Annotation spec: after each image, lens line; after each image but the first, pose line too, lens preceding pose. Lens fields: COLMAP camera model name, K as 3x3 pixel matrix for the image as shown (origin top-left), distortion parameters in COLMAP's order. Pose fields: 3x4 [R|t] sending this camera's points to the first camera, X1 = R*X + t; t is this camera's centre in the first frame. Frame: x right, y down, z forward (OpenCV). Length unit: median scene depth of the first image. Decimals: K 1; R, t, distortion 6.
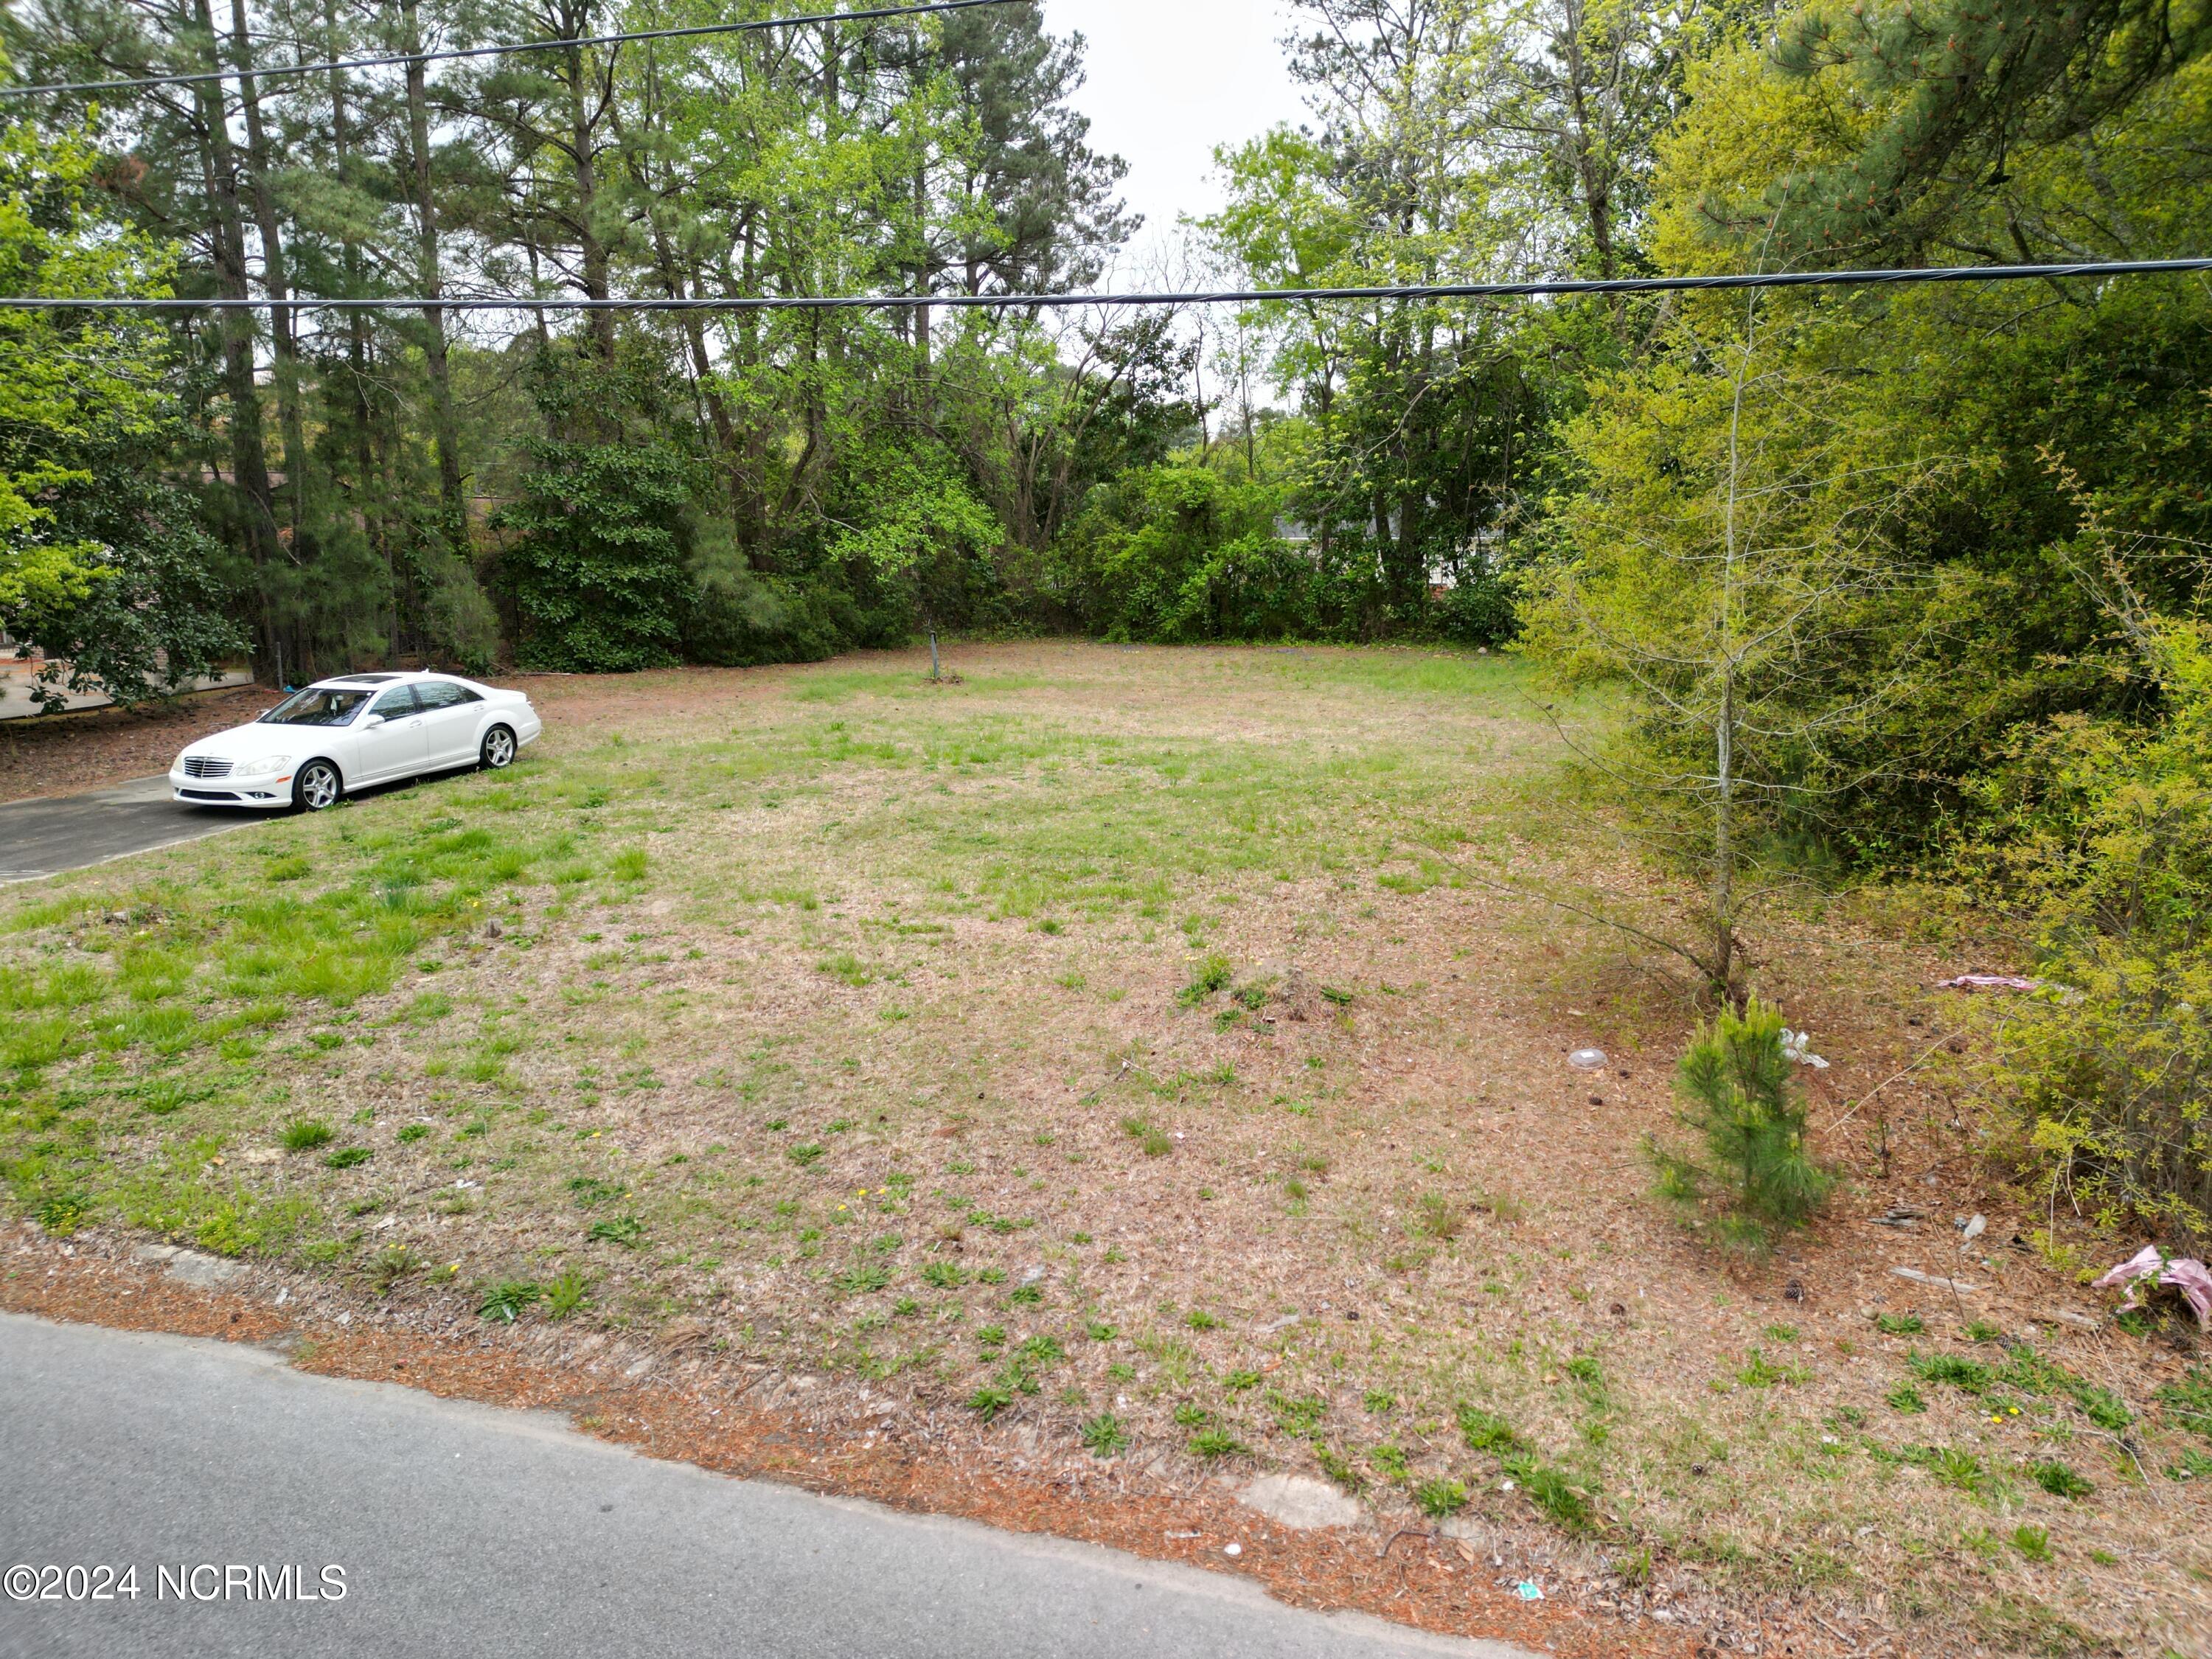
lens RADIAL K [[1522.1, 0, 1106.0], [0, 1522.1, 829.5], [0, 0, 1]] dist [0.091787, -0.083190]
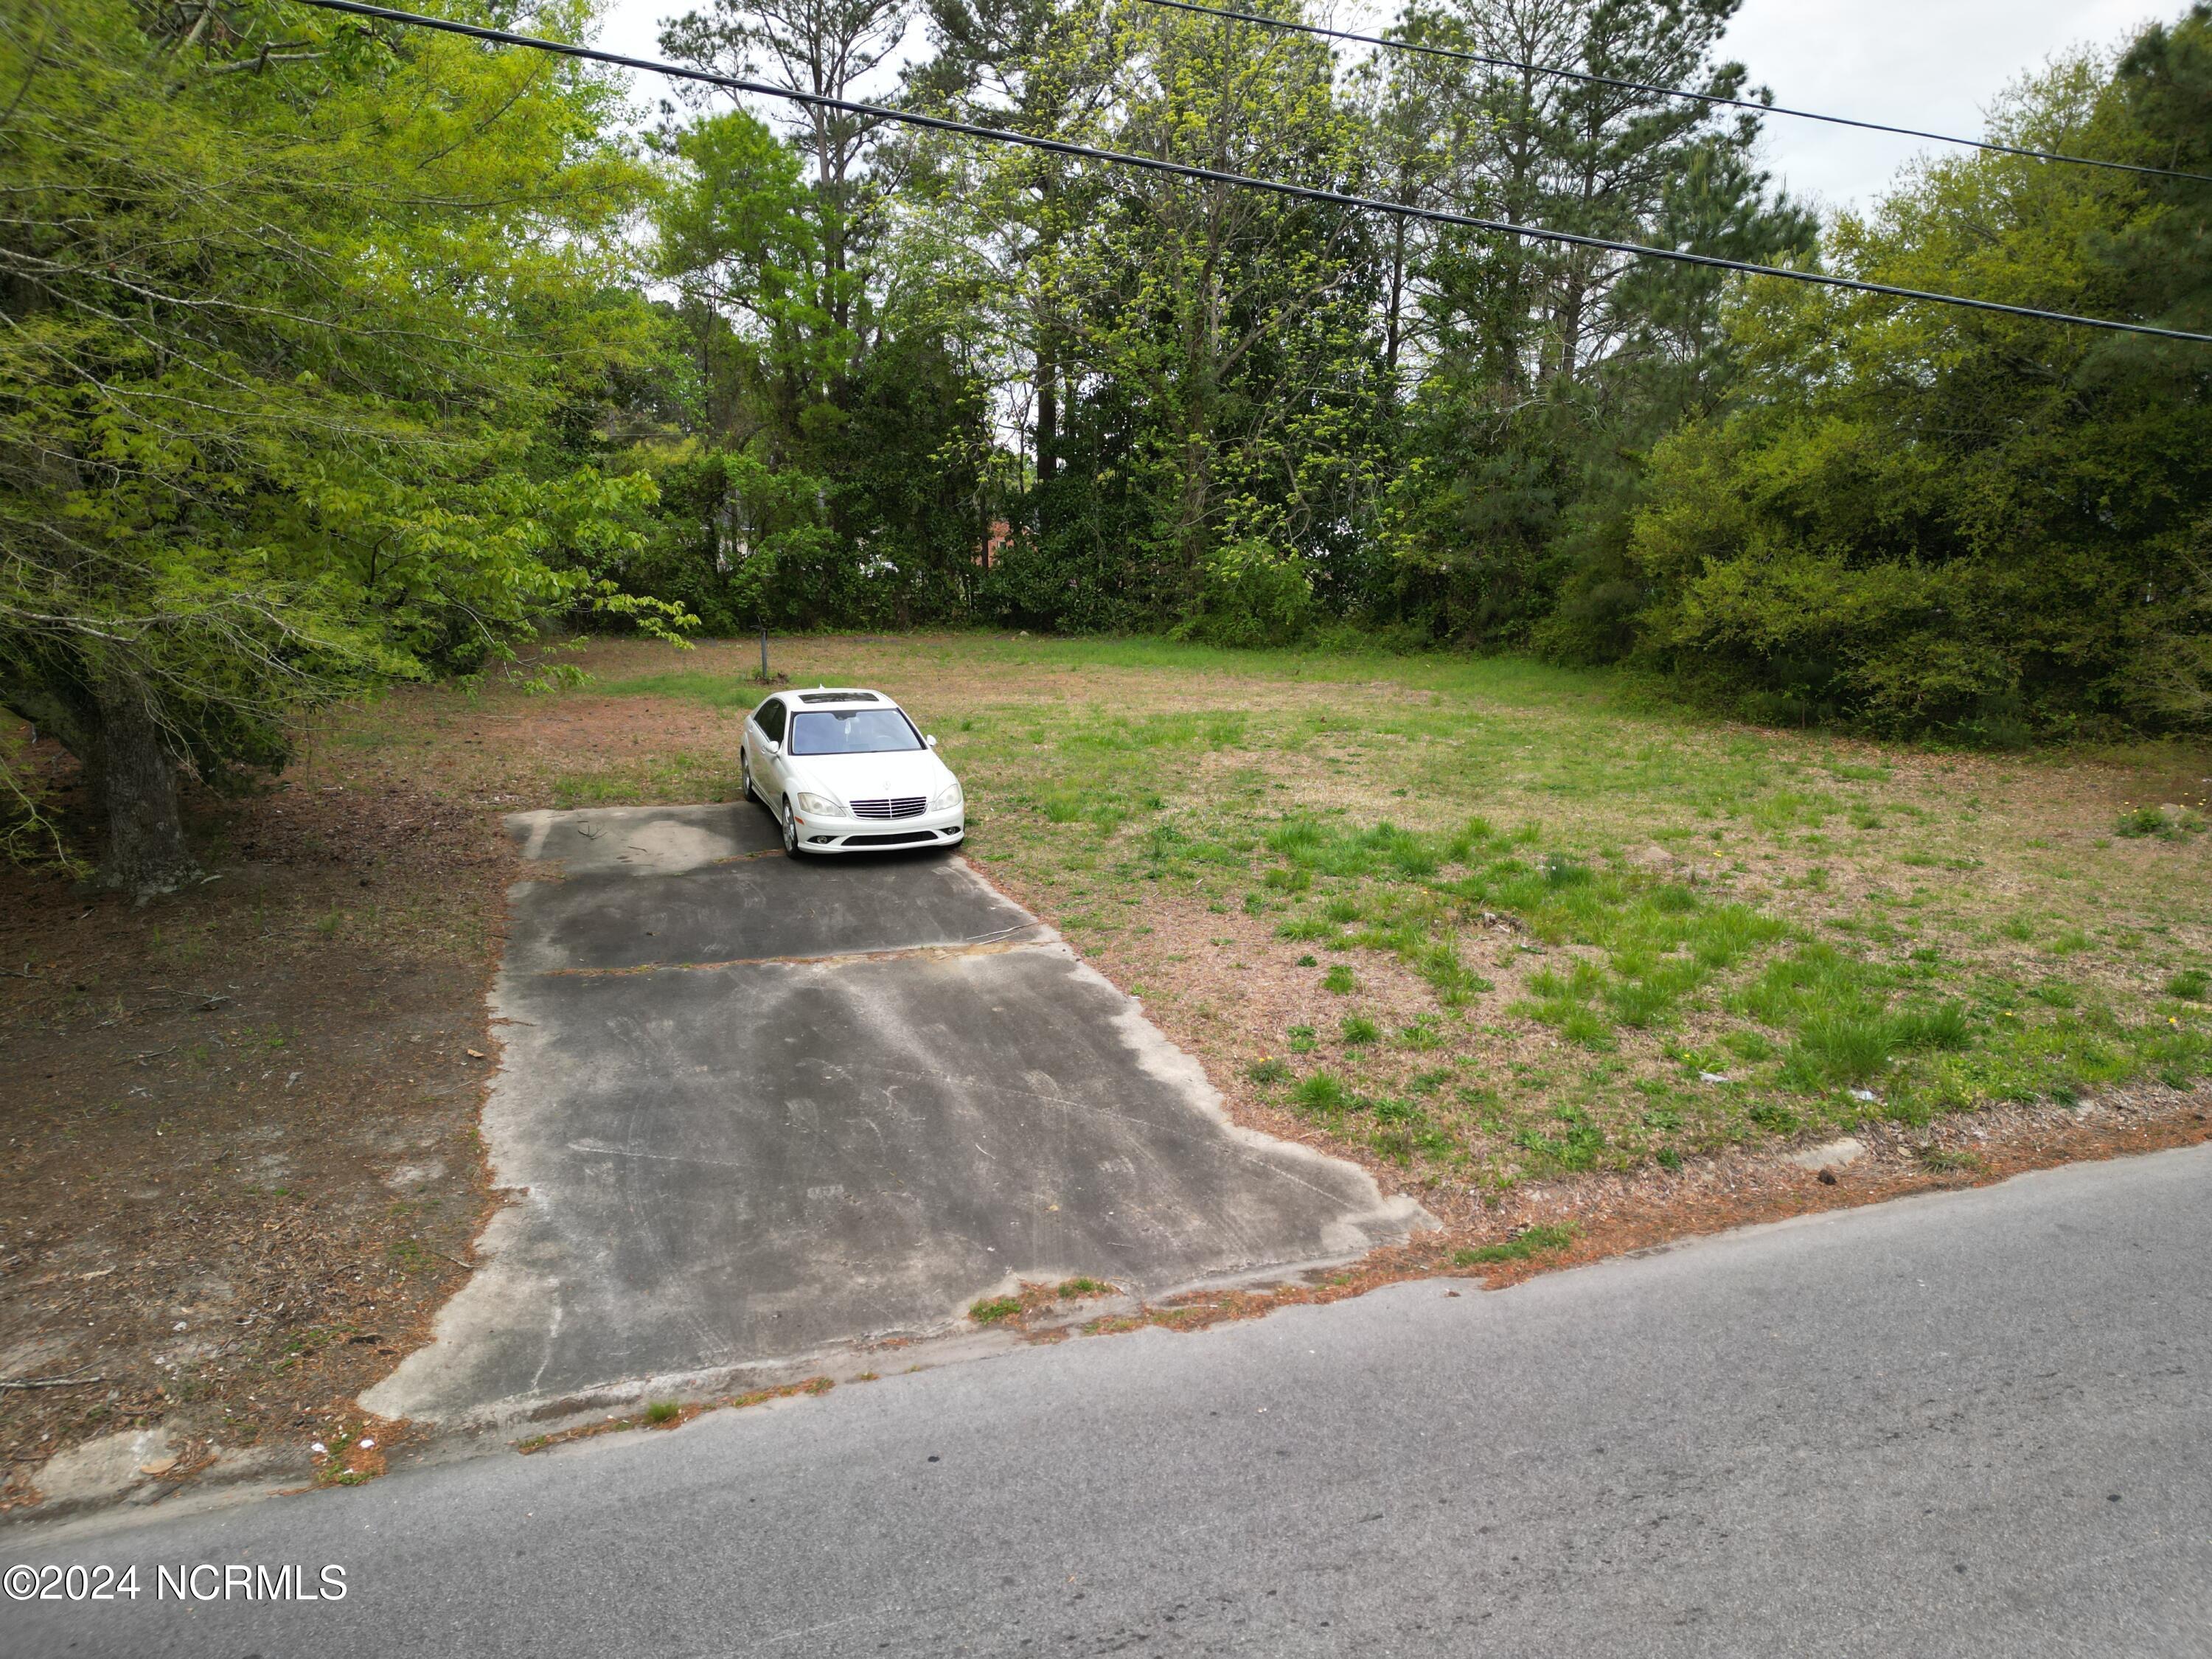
lens RADIAL K [[1522.1, 0, 1106.0], [0, 1522.1, 829.5], [0, 0, 1]] dist [0.091787, -0.083190]
pose [[0.738981, -0.119257, 0.663088, -0.569062], [0.114735, 0.992108, 0.050565, -0.030342], [-0.663885, 0.038713, 0.746832, 0.167051]]
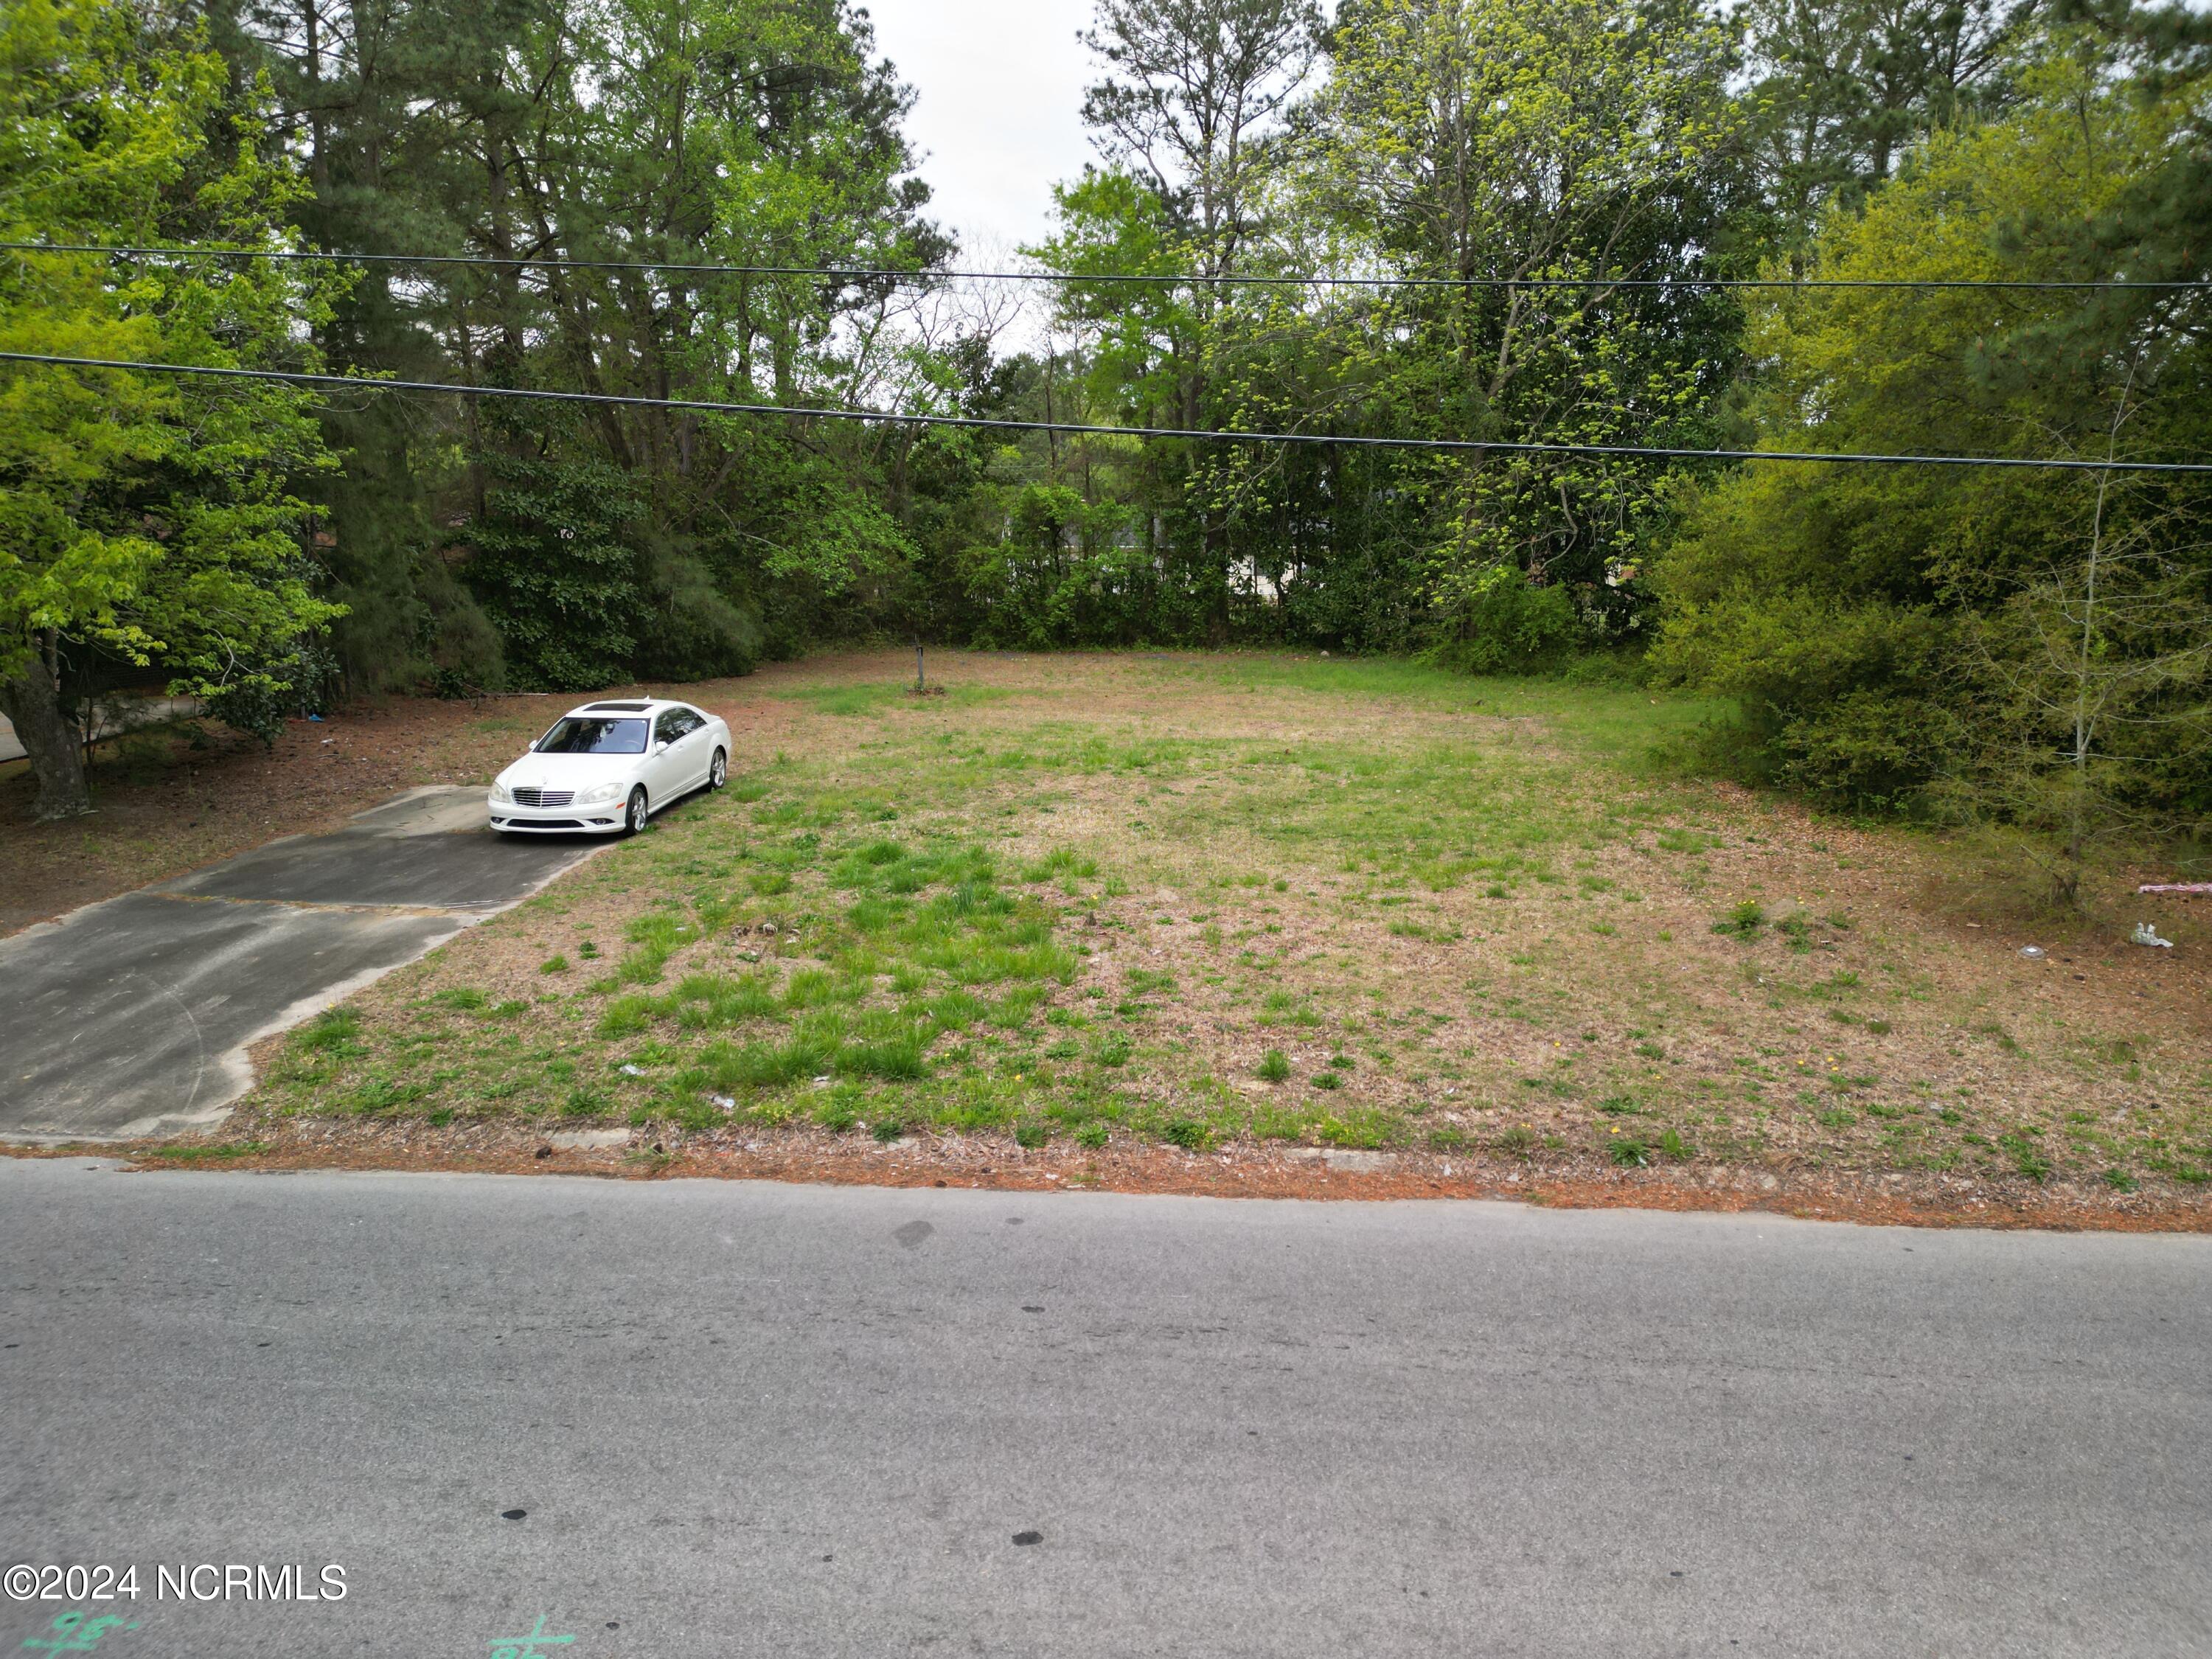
lens RADIAL K [[1557.7, 0, 1086.9], [0, 1557.7, 841.6], [0, 0, 1]] dist [0.003751, 0.001067]
pose [[0.964468, -0.046505, 0.260074, -0.273645], [0.044945, 0.998918, 0.011944, -0.003410], [-0.260348, 0.000169, 0.965515, -0.052673]]
